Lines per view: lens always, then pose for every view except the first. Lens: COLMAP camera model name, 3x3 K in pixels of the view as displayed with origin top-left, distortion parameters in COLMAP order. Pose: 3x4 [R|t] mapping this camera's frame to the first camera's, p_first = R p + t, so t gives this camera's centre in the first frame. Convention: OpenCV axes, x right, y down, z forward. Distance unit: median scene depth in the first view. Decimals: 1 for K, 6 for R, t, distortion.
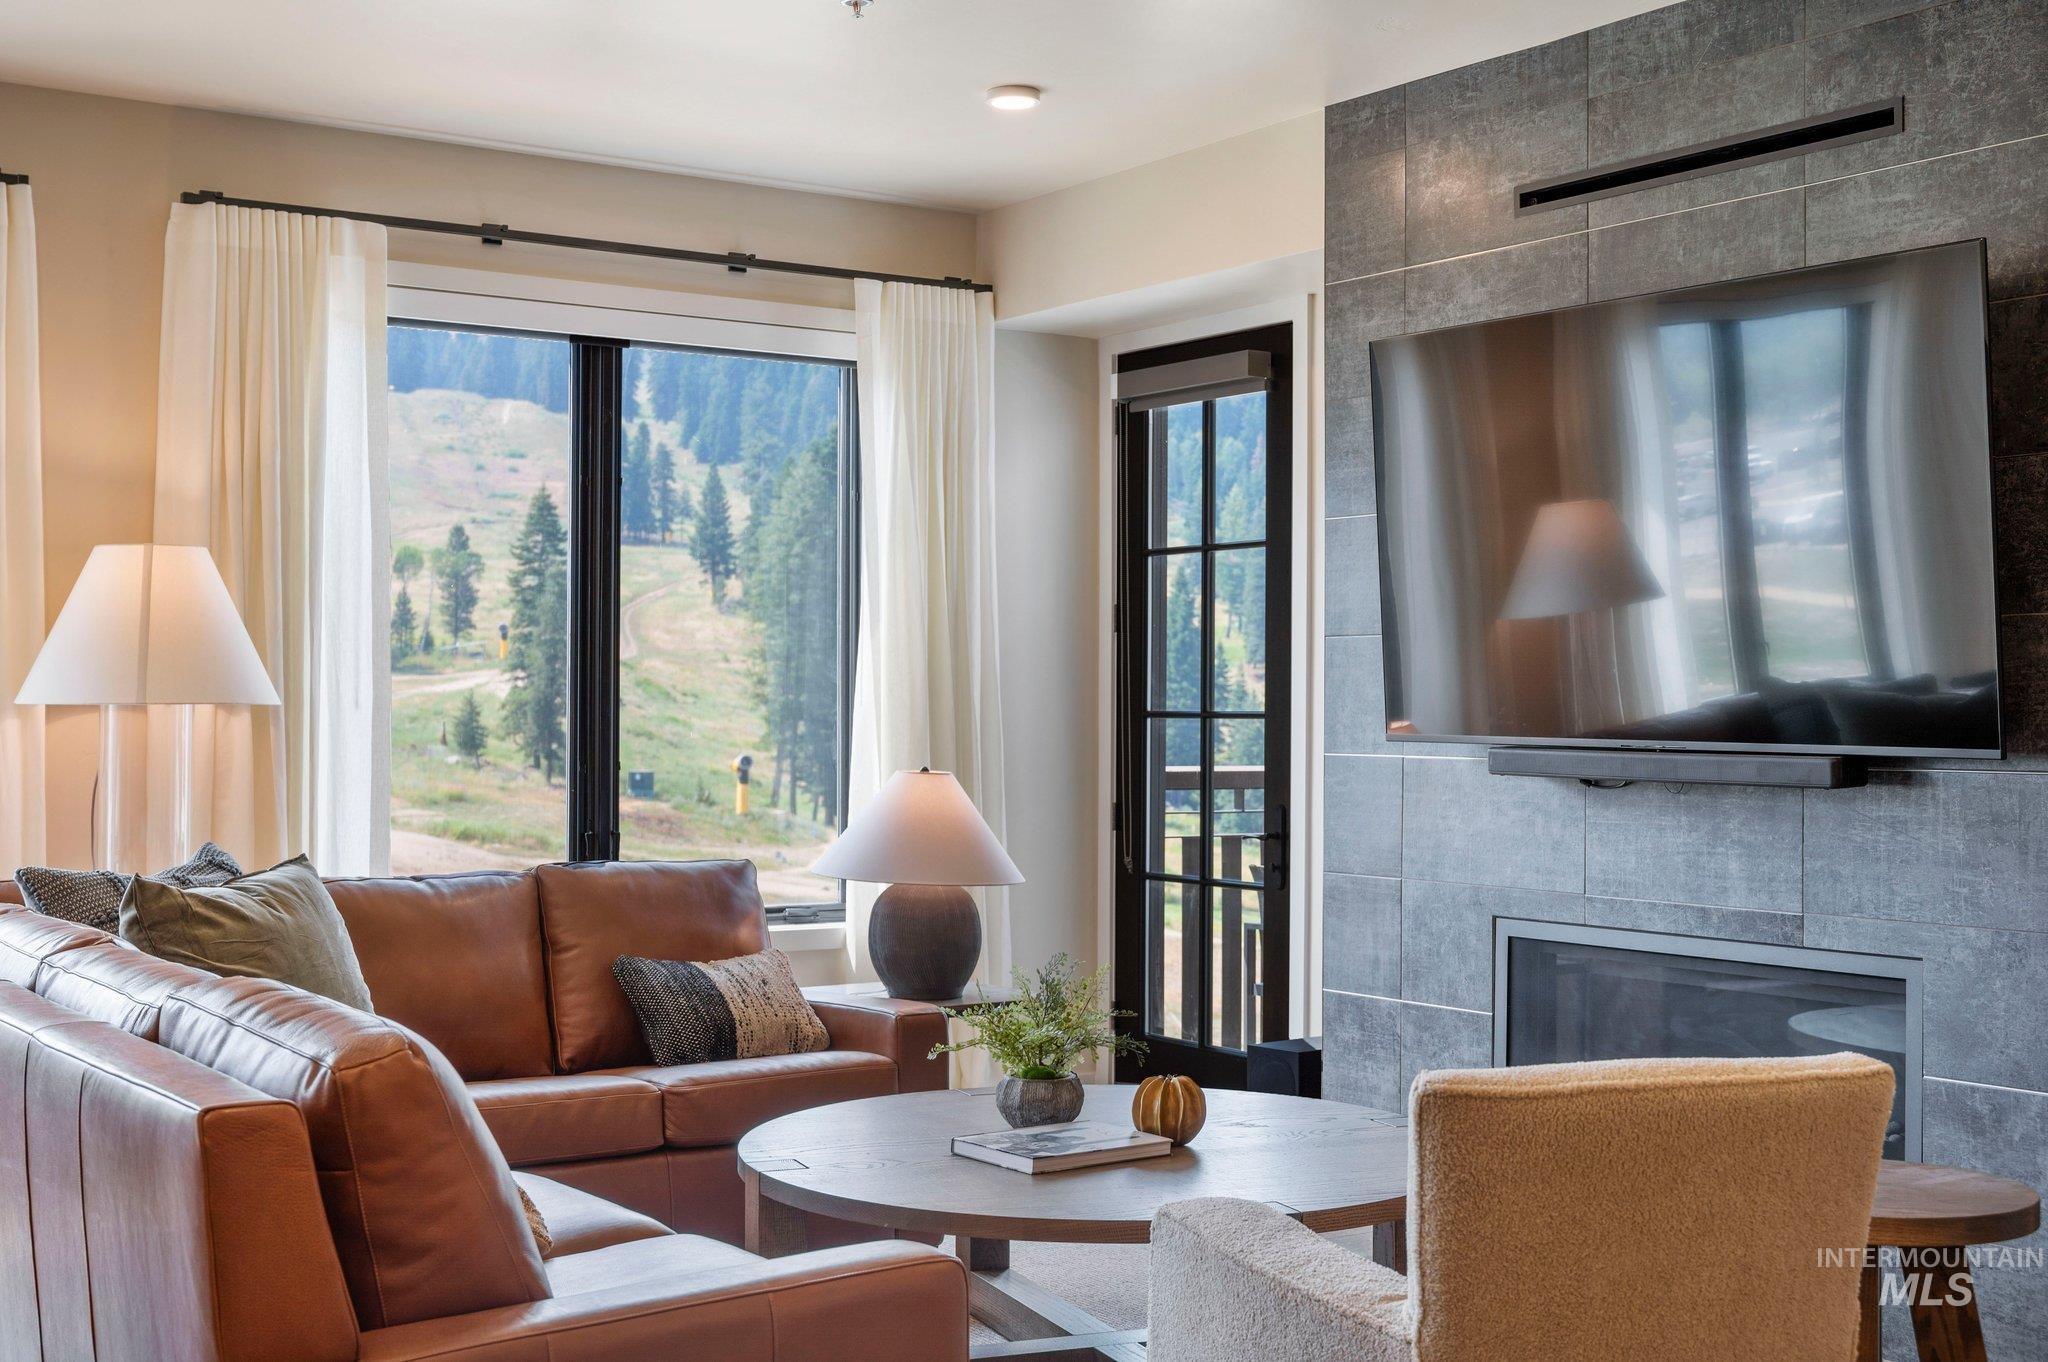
lens RADIAL K [[2503.3, 0, 1010.4], [0, 2503.3, 679.3], [0, 0, 1]] dist [-0.002128, 0.002818]
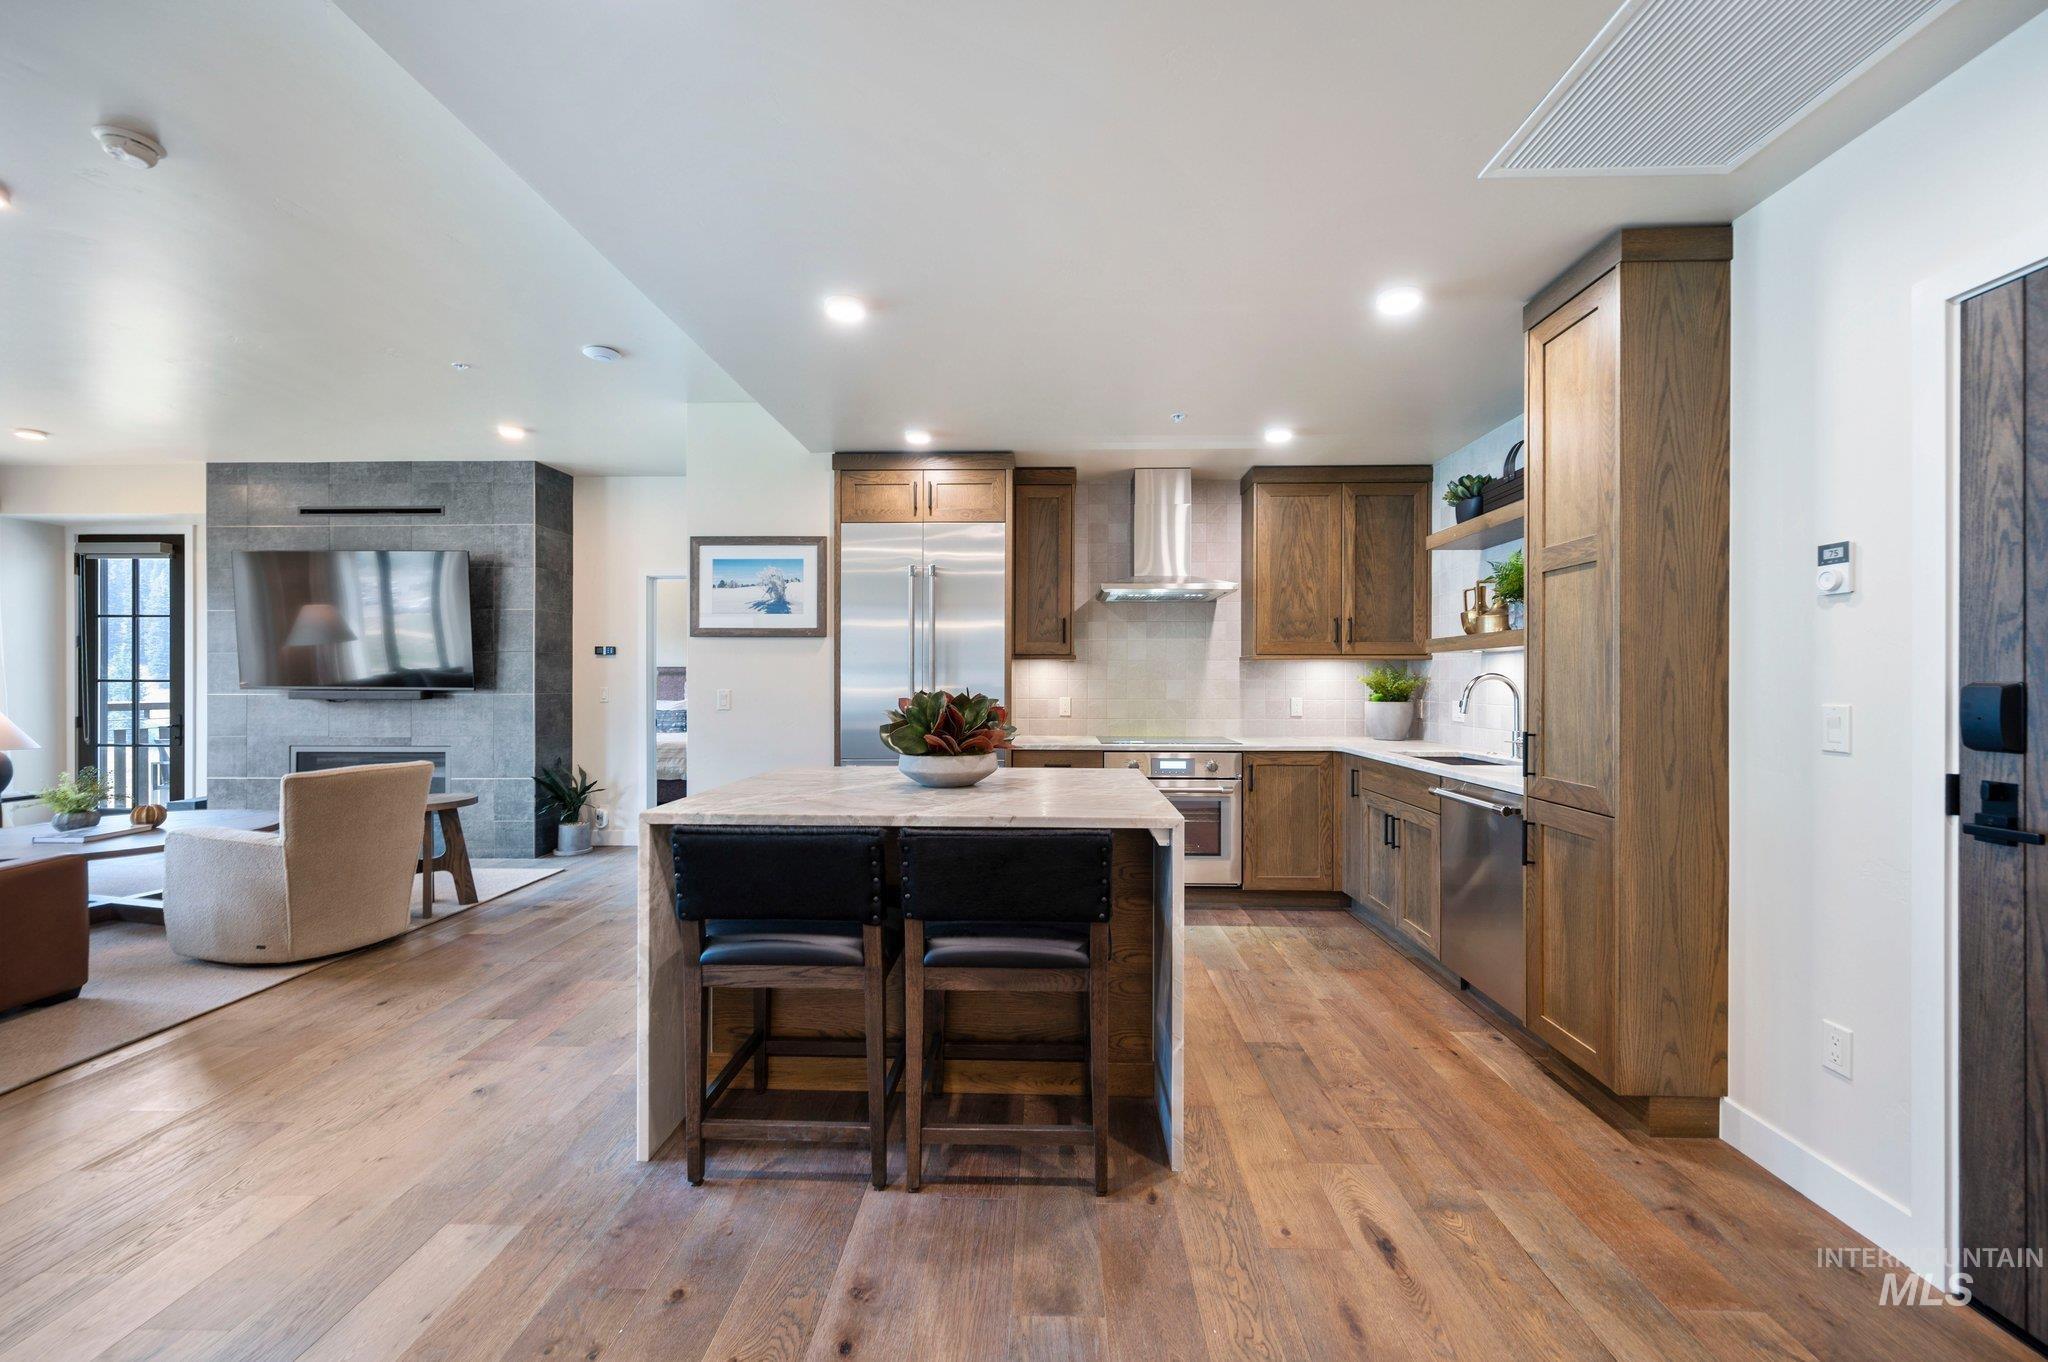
lens RADIAL K [[805.5, 0, 1028.1], [0, 805.5, 681.8], [0, 0, 1]] dist [0.000190, 0.000049]
pose [[0.578279, -0.007305, 0.815806, -0.085750], [-0.007327, 0.999873, 0.014148, -0.003497], [-0.815806, -0.014159, 0.578152, -0.294813]]
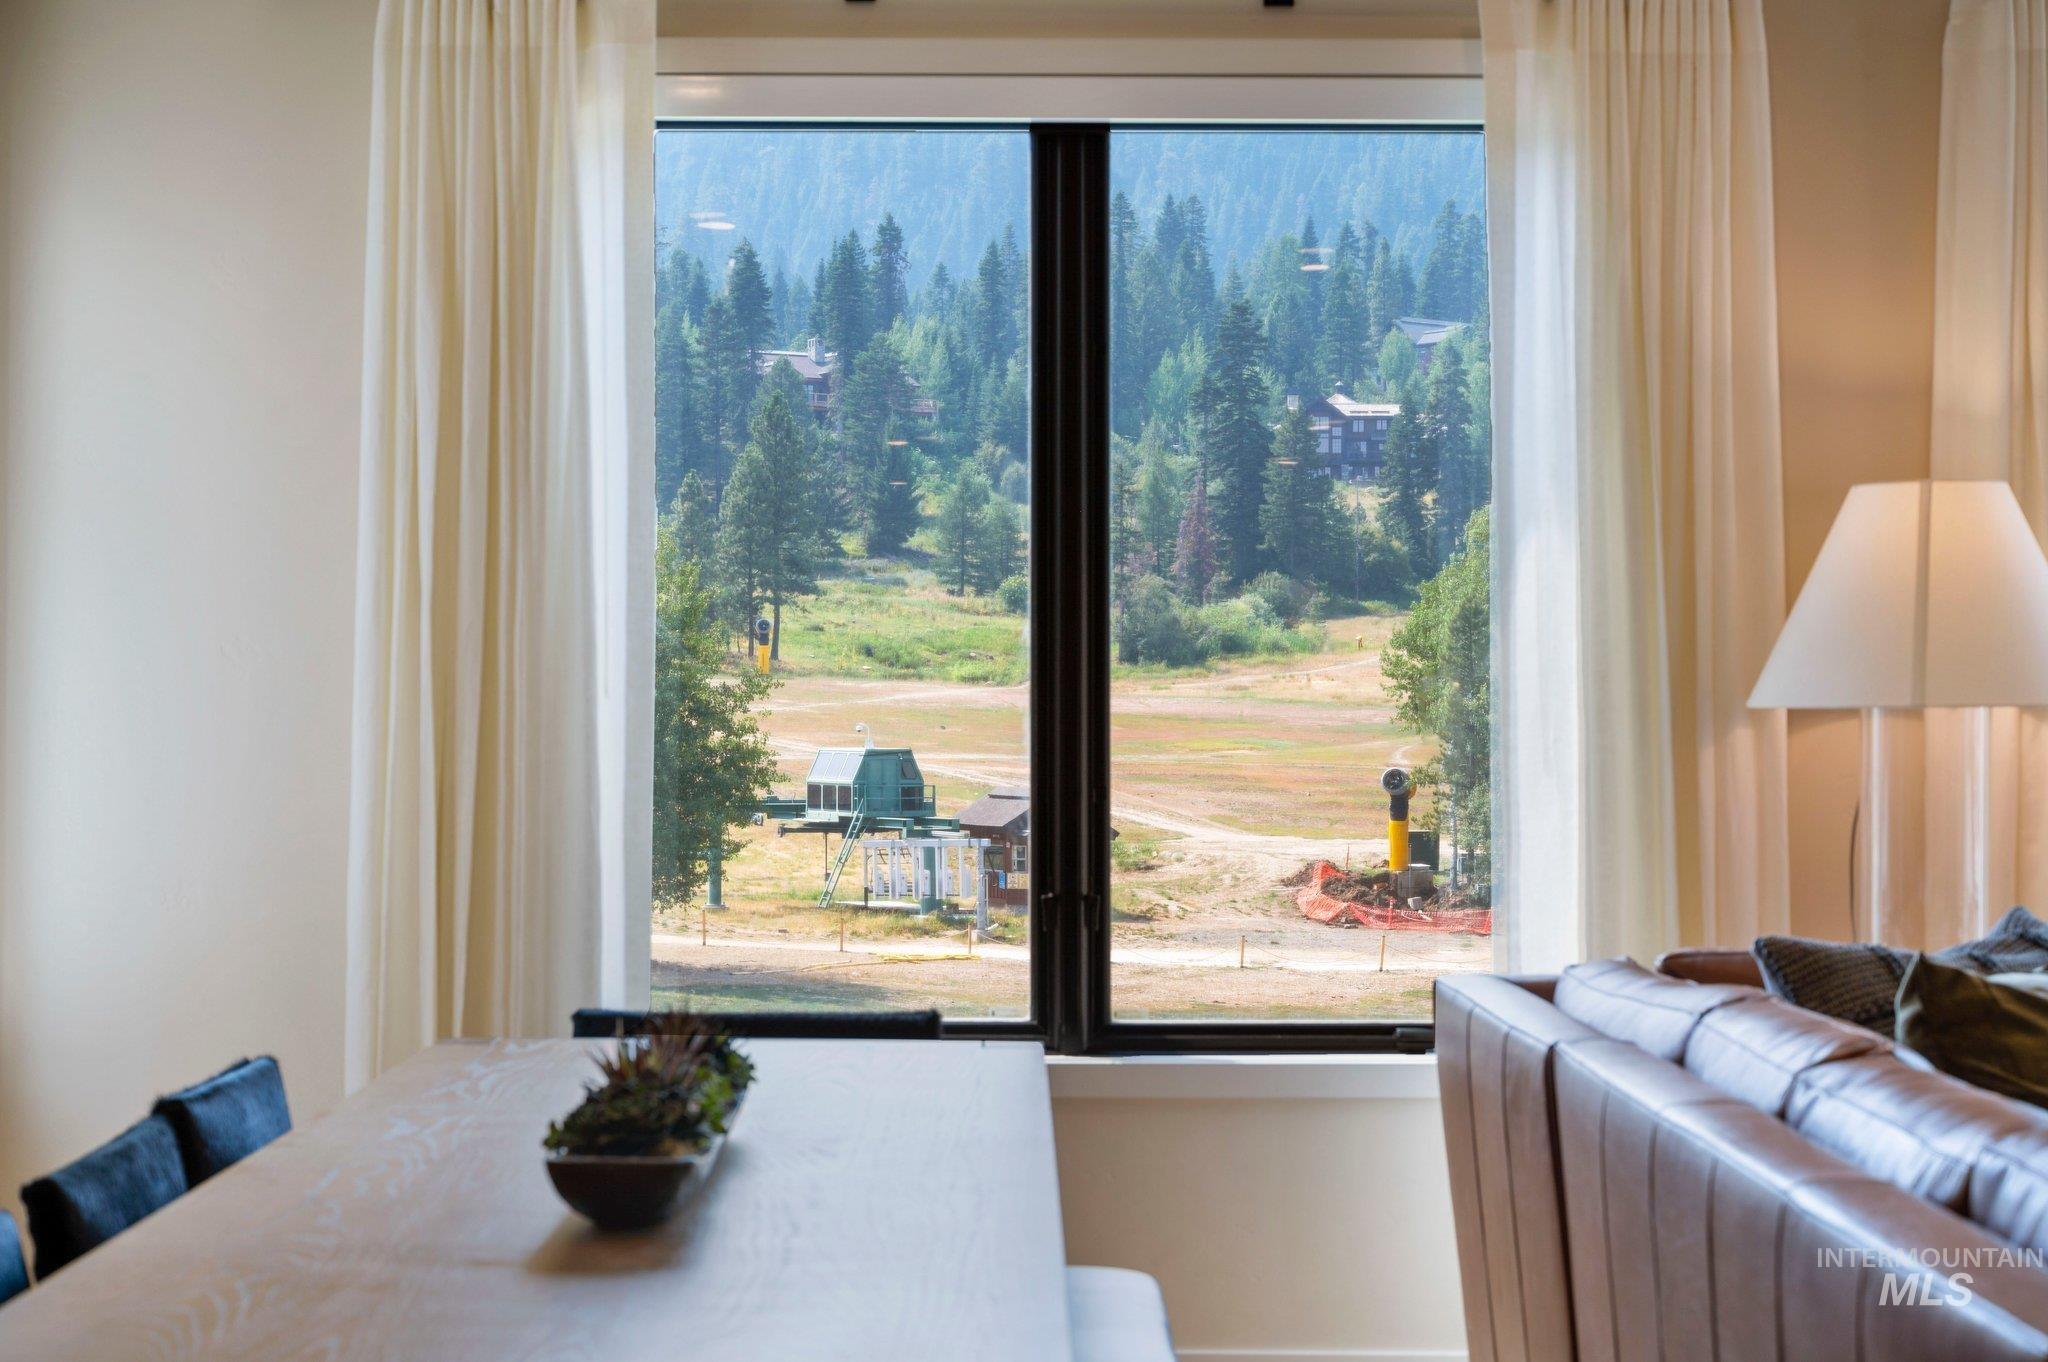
lens RADIAL K [[3359.9, 0, 1024.0], [0, 3359.9, 681.0], [0, 0, 1]] dist [-0.002494, -0.021360]
pose [[0.832516, -0.008209, -0.553940, -0.031523], [0.009353, 0.999956, -0.000762, 0.000890], [0.553921, -0.004547, 0.832557, 0.069564]]
